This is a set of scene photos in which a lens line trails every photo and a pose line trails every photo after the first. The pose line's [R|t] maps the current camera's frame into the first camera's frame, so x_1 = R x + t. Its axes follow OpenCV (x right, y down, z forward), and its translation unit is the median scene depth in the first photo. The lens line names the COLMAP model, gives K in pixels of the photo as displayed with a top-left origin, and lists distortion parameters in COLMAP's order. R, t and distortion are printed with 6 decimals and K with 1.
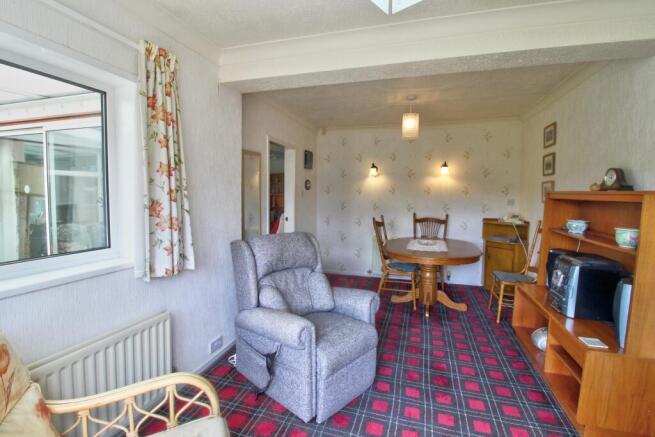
lens RADIAL K [[306.8, 0, 324.3], [0, 306.8, 215.0], [0, 0, 1]] dist [0.011977, -0.012207]
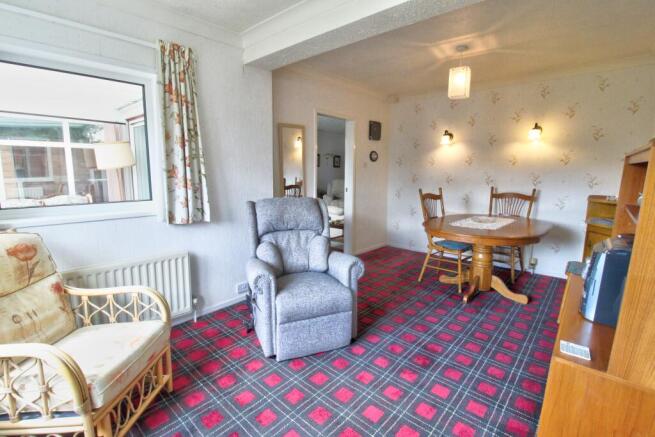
lens RADIAL K [[306.8, 0, 336.2], [0, 306.8, 216.0], [0, 0, 1]] dist [0.011977, -0.012207]
pose [[0.906636, 0.058539, -0.417833, 0.490455], [-0.027432, 0.996411, 0.080075, 0.033615], [0.421021, -0.061137, 0.904988, 0.071005]]
